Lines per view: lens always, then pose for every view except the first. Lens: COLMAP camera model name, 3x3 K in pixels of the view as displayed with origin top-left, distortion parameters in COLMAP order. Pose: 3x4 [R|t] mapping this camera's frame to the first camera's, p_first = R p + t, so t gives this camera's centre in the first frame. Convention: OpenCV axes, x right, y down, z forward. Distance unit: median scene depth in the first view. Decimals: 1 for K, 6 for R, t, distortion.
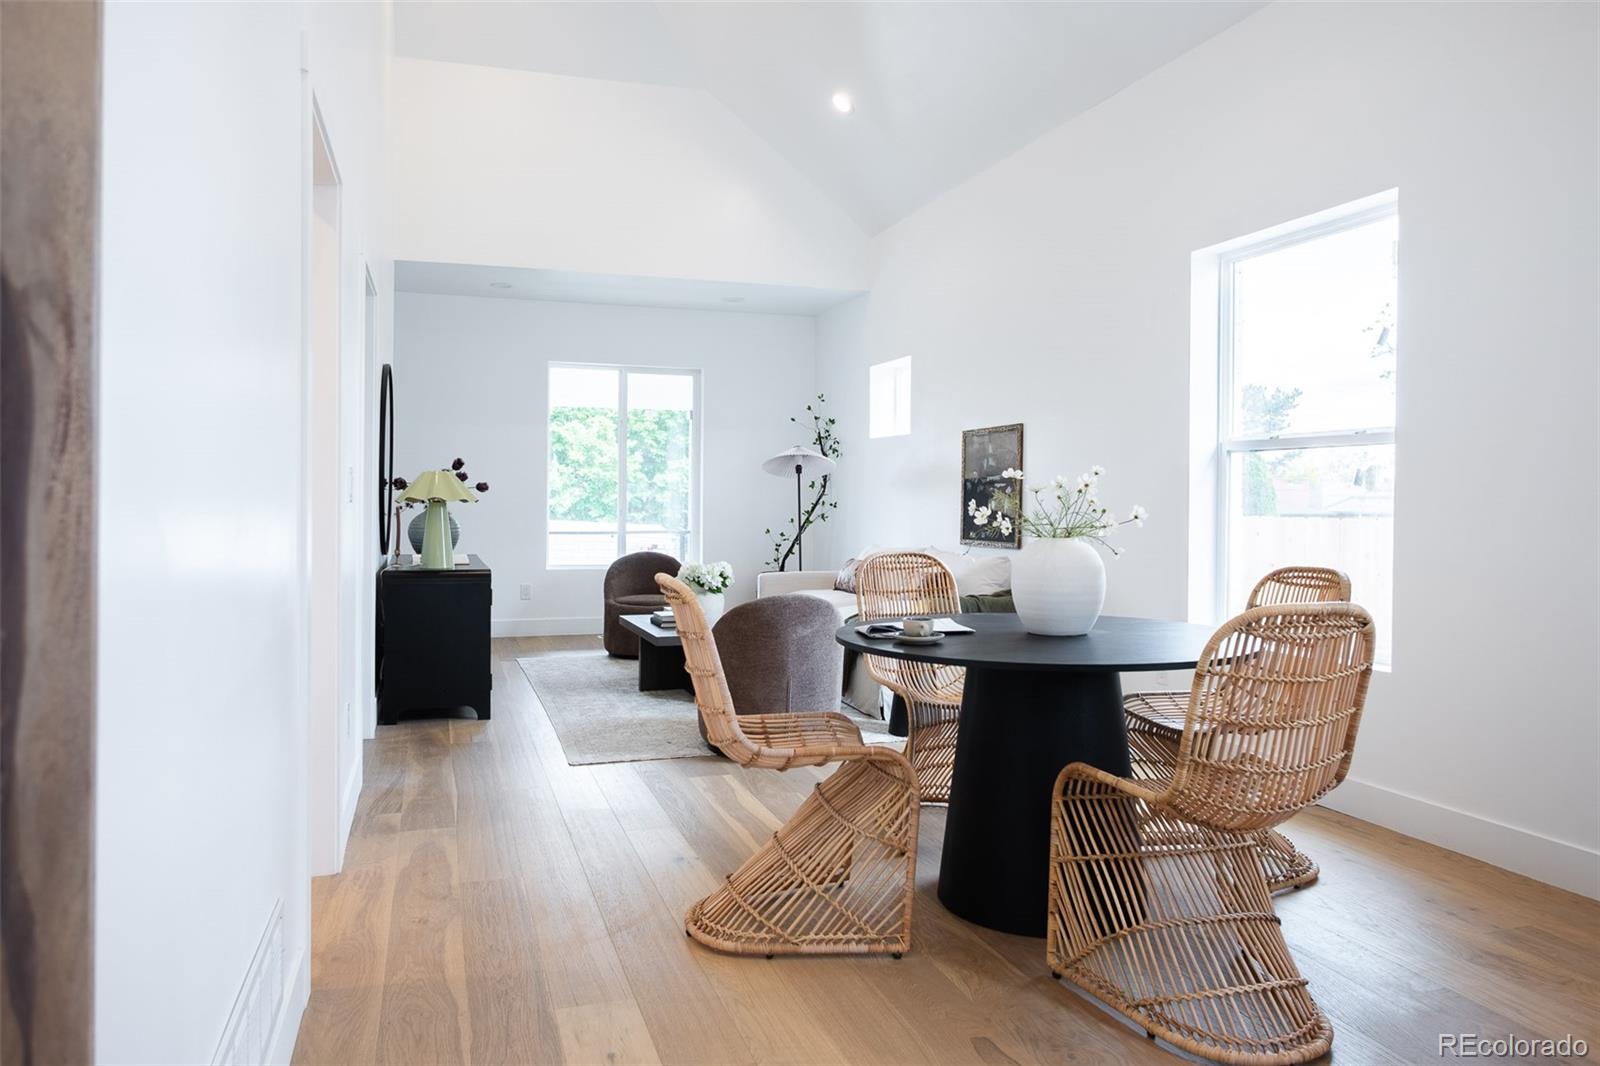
lens RADIAL K [[1104.8, 0, 803.4], [0, 1104.8, 522.9], [0, 0, 1]] dist [-0.011599, 0.017447]
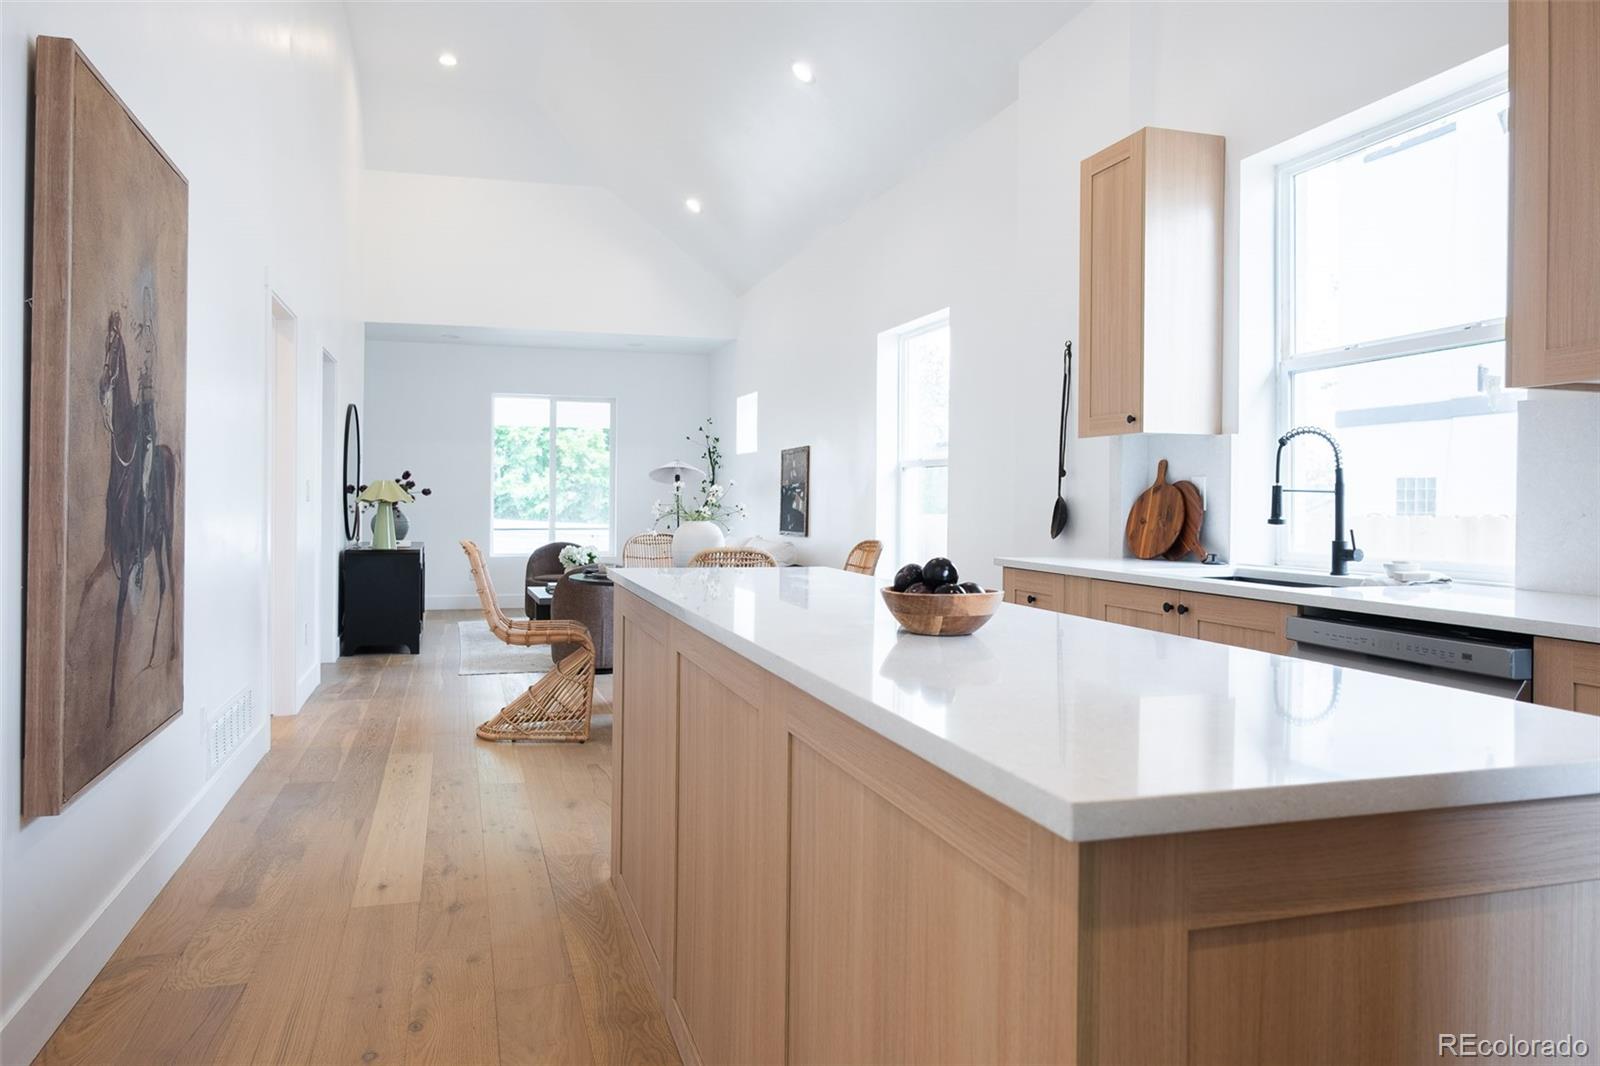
lens RADIAL K [[1104.8, 0, 797.3], [0, 1104.8, 524.7], [0, 0, 1]] dist [-0.011599, 0.017447]
pose [[0.999750, 0.001289, -0.022312, 0.193260], [-0.001346, 0.999996, -0.002561, 0.010692], [0.022308, 0.002590, 0.999748, -0.341068]]
